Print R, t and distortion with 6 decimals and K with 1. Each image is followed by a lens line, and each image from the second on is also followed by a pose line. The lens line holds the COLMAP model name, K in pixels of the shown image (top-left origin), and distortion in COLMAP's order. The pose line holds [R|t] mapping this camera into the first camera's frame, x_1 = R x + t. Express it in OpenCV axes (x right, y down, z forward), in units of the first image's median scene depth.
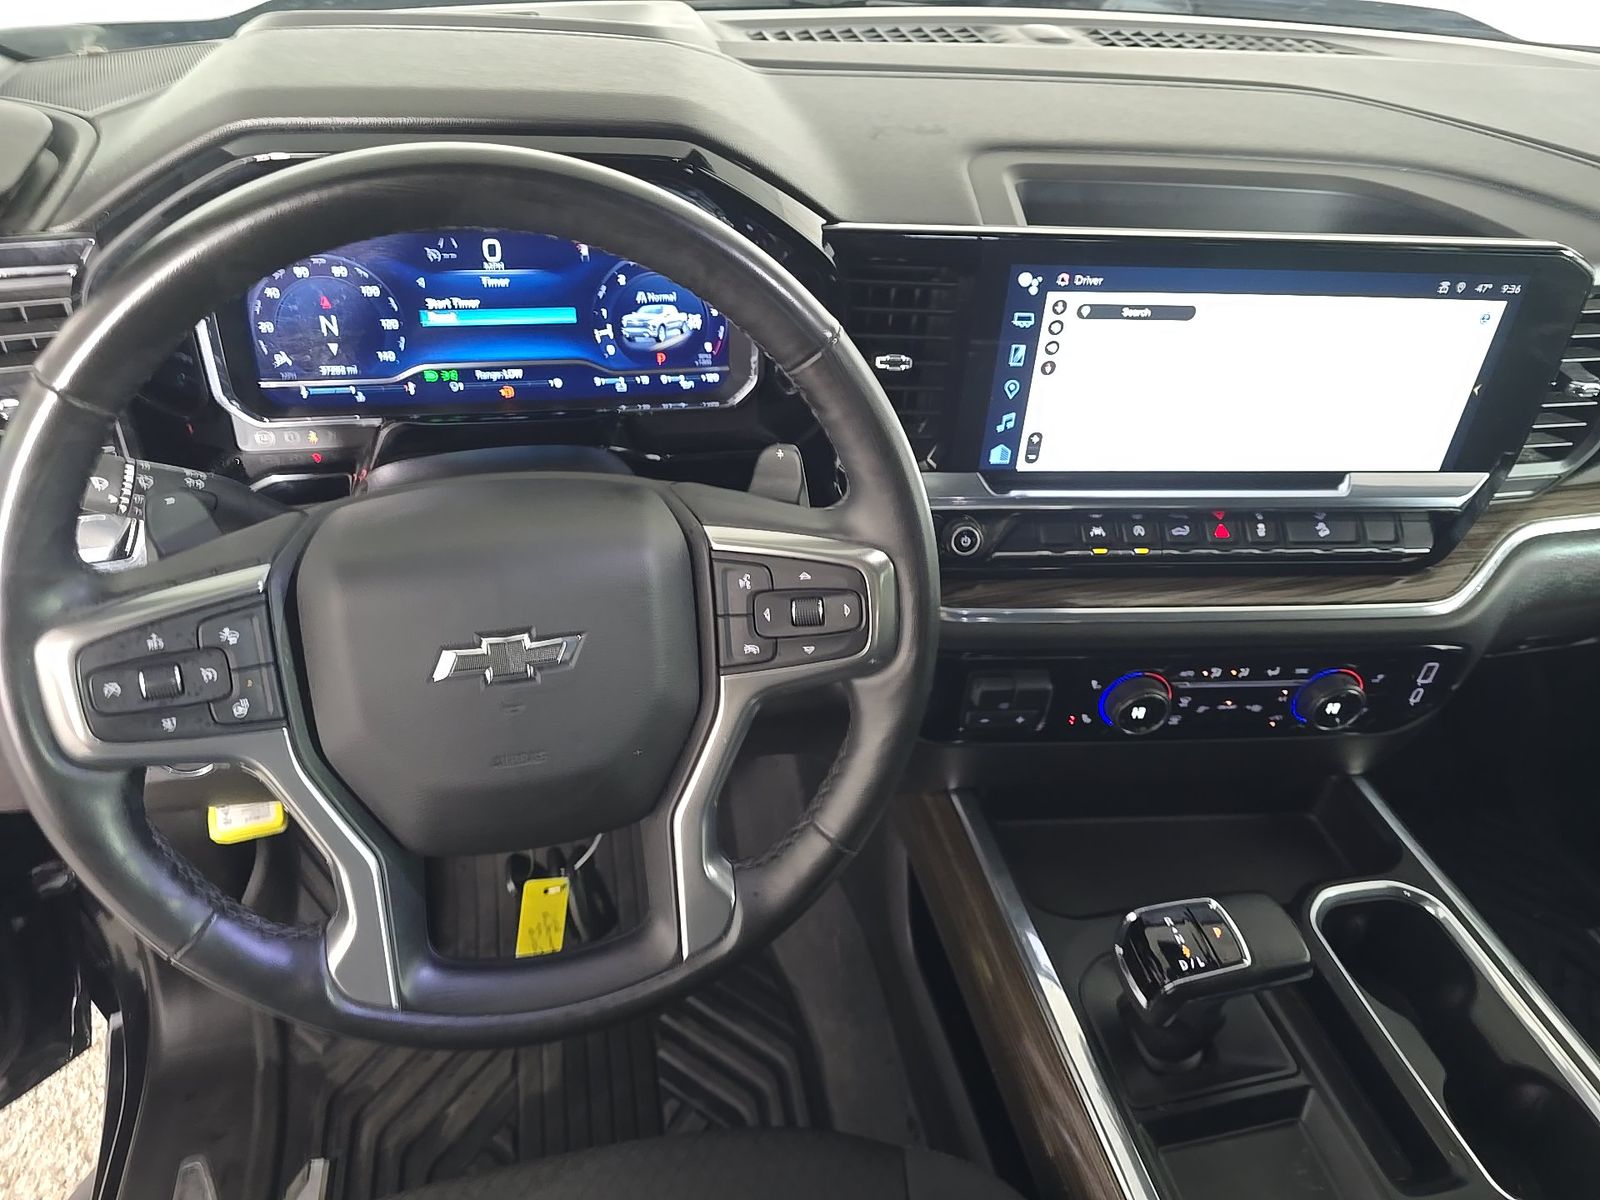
lens RADIAL K [[1116.2, 0, 802.1], [0, 1116.2, 609.7], [0, 0, 1]] dist [0.037516, -0.046883]
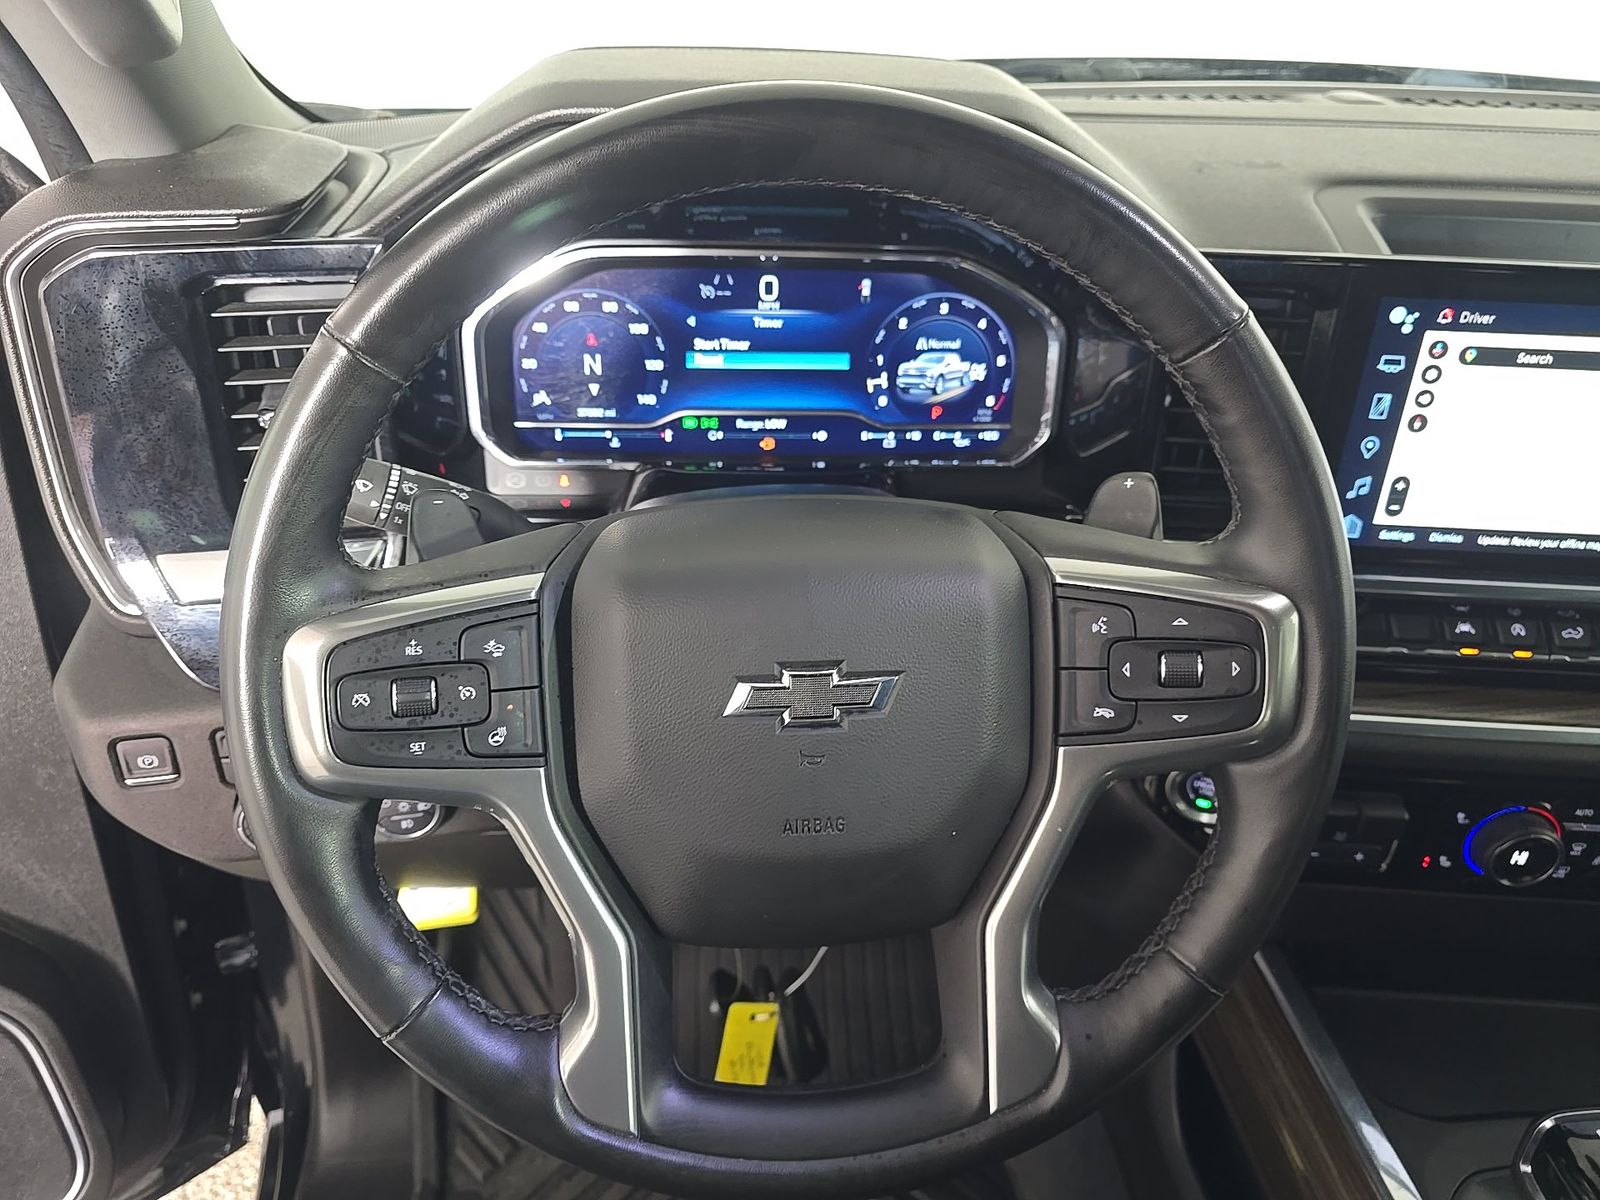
lens RADIAL K [[1116.2, 0, 788.3], [0, 1116.2, 605.6], [0, 0, 1]] dist [0.037516, -0.046883]
pose [[0.987699, 0.046837, -0.149189, -0.108979], [-0.066269, 0.989549, -0.128070, 0.055351], [0.141632, 0.136382, 0.980480, 0.130851]]
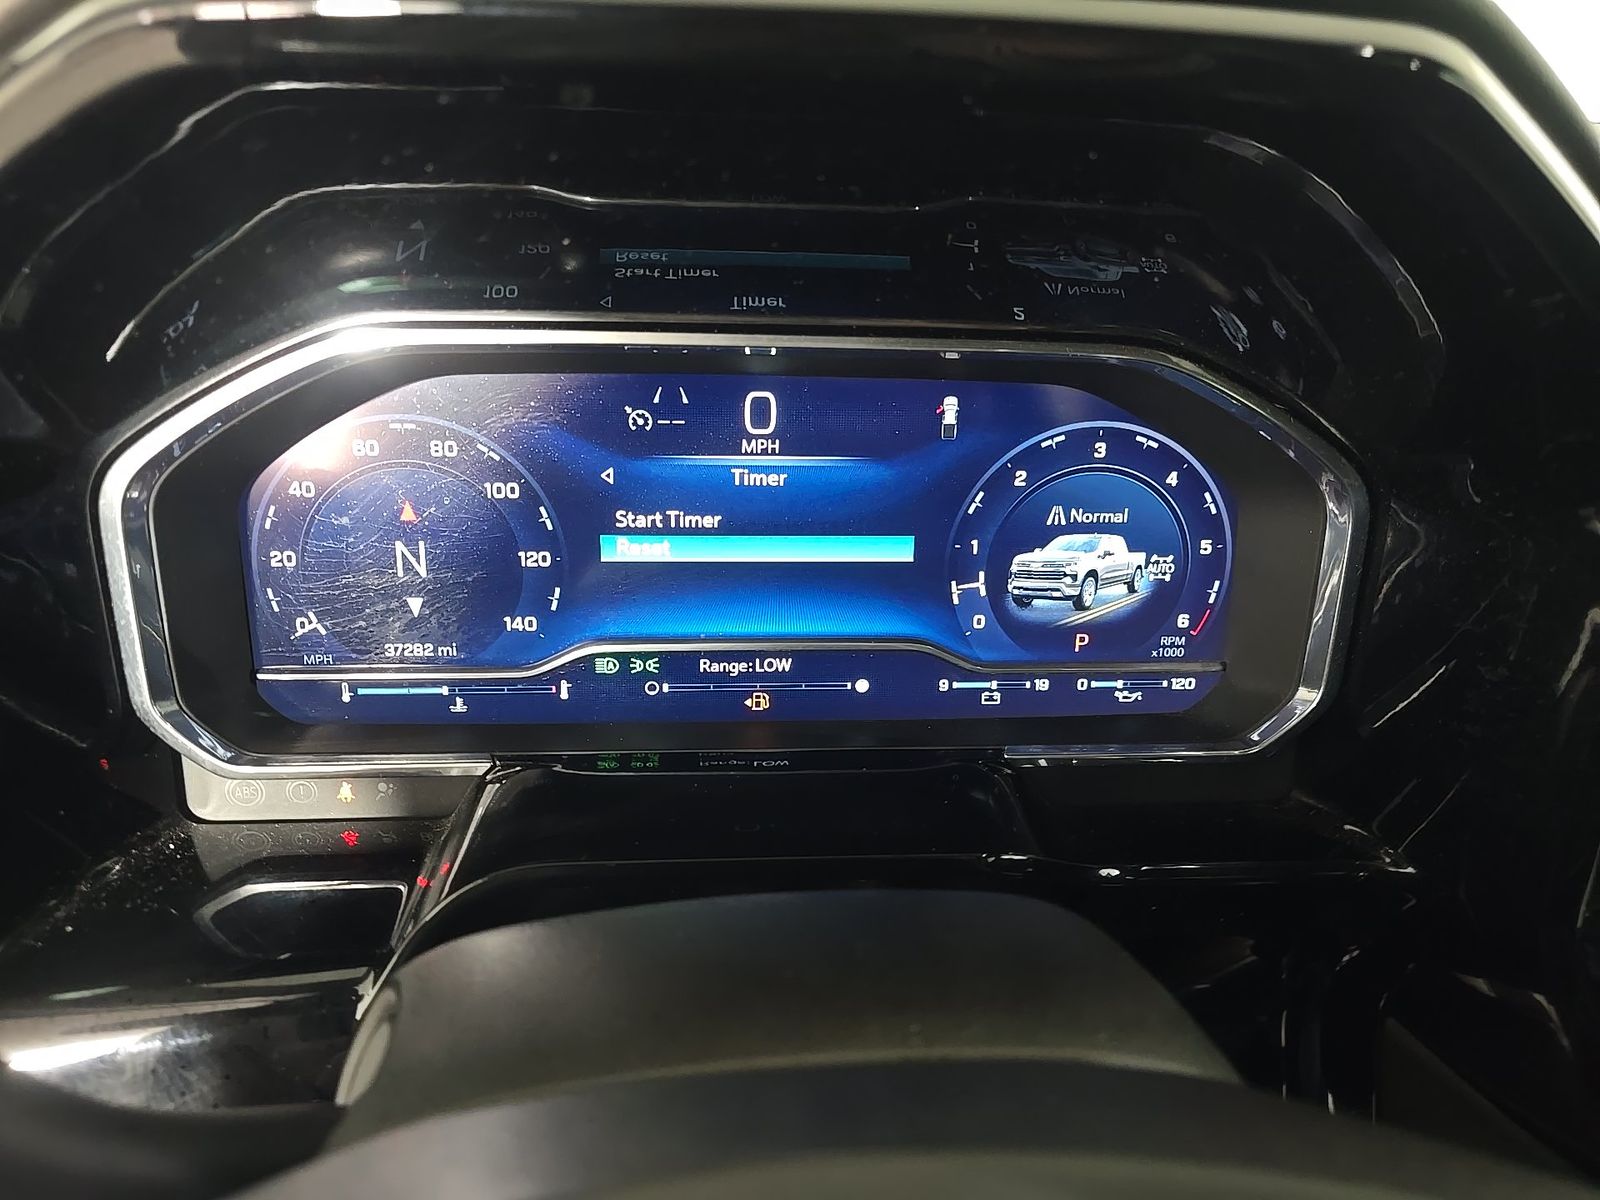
lens RADIAL K [[1116.2, 0, 803.1], [0, 1116.2, 582.9], [0, 0, 1]] dist [0.037516, -0.046883]
pose [[0.990716, 0.030128, -0.132565, -0.192198], [-0.058926, 0.973936, -0.219036, -0.148156], [0.122511, 0.224815, 0.966669, 0.560223]]
